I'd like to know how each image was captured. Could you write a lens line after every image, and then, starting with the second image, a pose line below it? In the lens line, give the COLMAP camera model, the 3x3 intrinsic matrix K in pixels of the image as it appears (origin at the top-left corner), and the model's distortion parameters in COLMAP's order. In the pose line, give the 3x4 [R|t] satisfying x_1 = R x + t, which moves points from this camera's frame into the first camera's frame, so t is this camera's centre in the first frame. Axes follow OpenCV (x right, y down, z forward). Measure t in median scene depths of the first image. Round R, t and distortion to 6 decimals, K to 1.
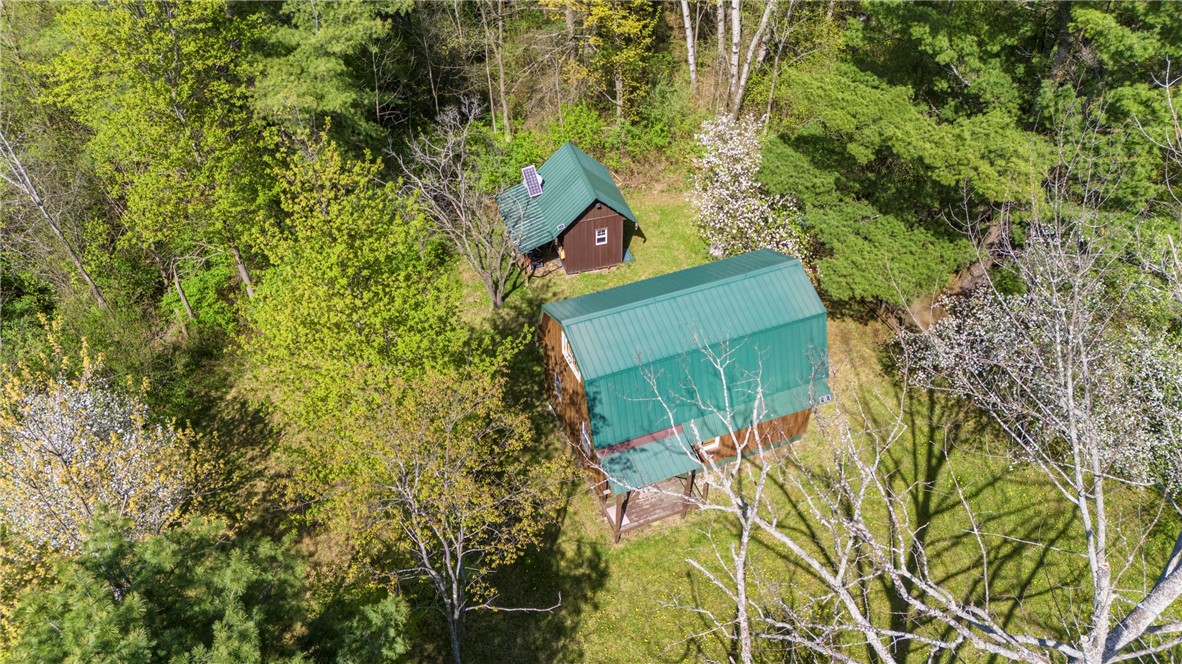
lens RADIAL K [[802.3, 0, 593.4], [0, 802.3, 334.0], [0, 0, 1]] dist [0.011172, 0.000780]
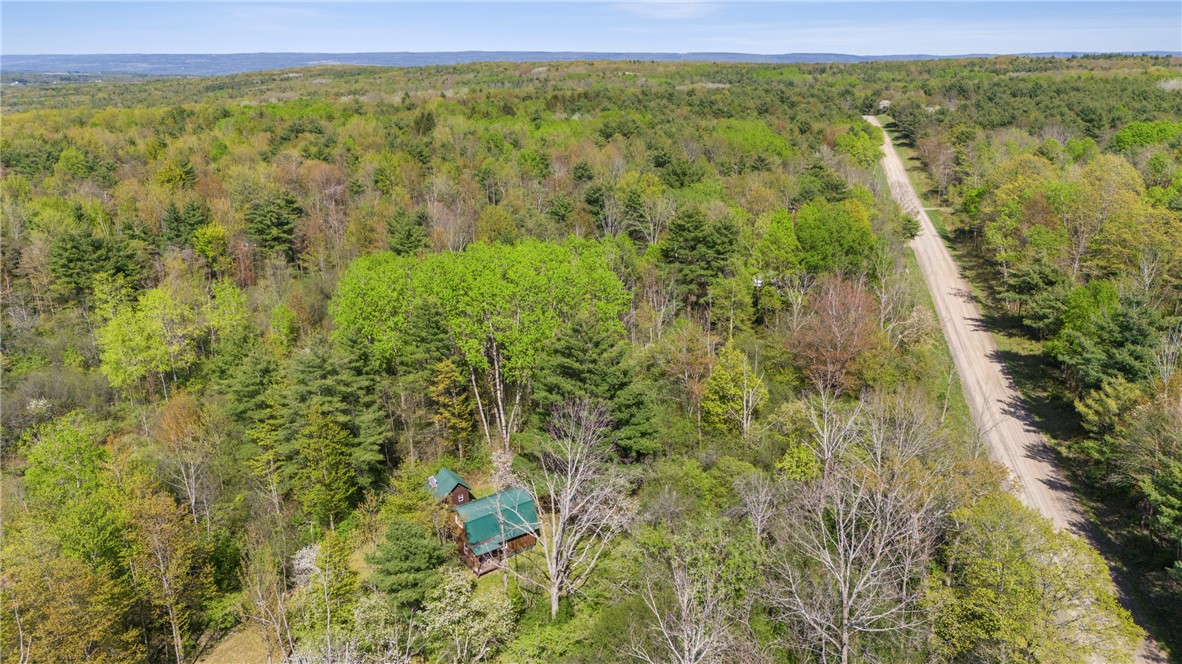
lens RADIAL K [[802.3, 0, 593.0], [0, 802.3, 332.0], [0, 0, 1]] dist [0.011172, 0.000780]
pose [[0.969015, -0.076806, 0.234757, -0.138245], [0.172011, 0.891918, -0.418204, 0.540794], [-0.177263, 0.445626, 0.877493, -1.574008]]
